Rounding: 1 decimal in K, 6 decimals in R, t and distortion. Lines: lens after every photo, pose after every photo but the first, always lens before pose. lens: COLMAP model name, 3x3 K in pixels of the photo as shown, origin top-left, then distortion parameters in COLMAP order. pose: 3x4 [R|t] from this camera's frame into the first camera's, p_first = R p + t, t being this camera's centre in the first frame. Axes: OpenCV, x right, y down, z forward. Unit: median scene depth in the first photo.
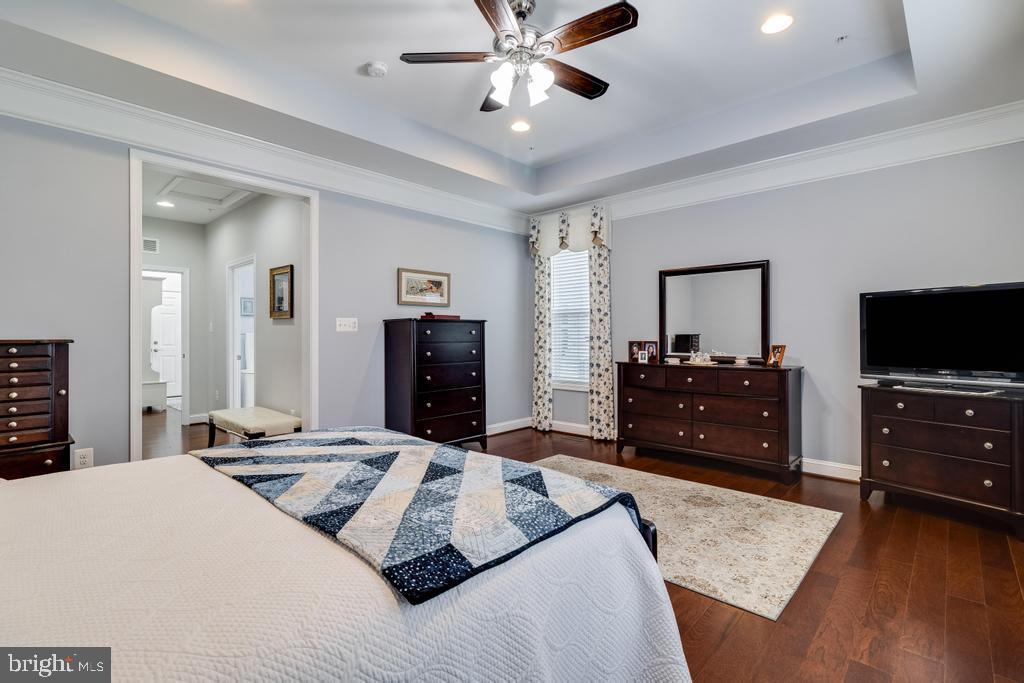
lens RADIAL K [[476.2, 0, 516.1], [0, 476.2, 335.4], [0, 0, 1]] dist [0.003313, 0.000513]
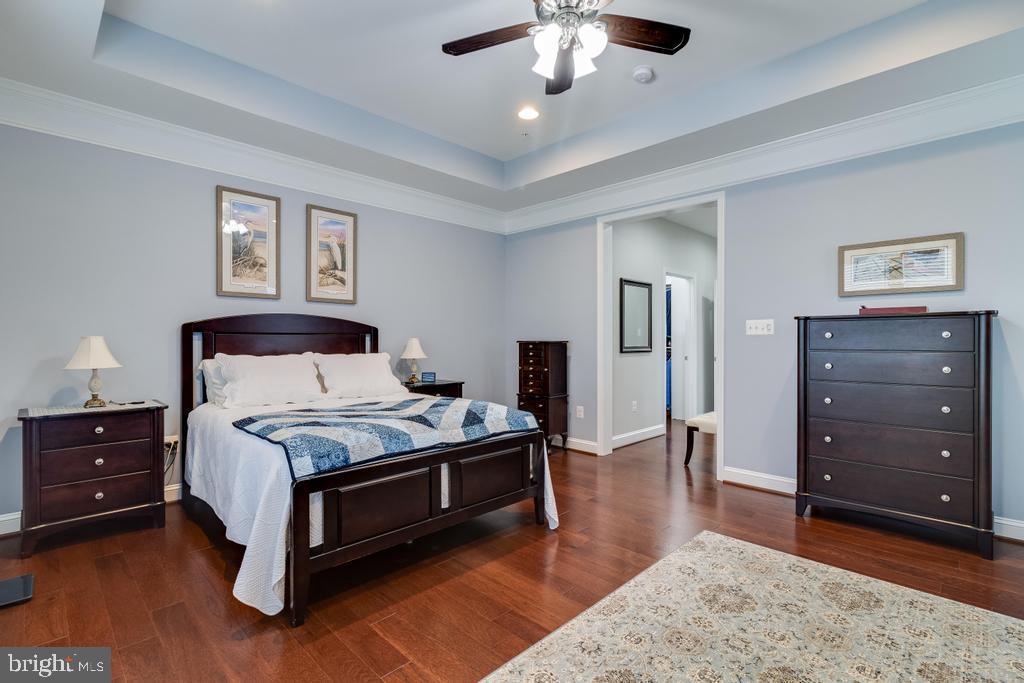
lens RADIAL K [[476.2, 0, 516.1], [0, 476.2, 335.4], [0, 0, 1]] dist [0.003313, 0.000513]
pose [[-0.036989, -0.002880, -0.999312, 0.763569], [0.001892, 0.999994, -0.002952, -0.007298], [0.999314, -0.002000, -0.036983, 0.809785]]
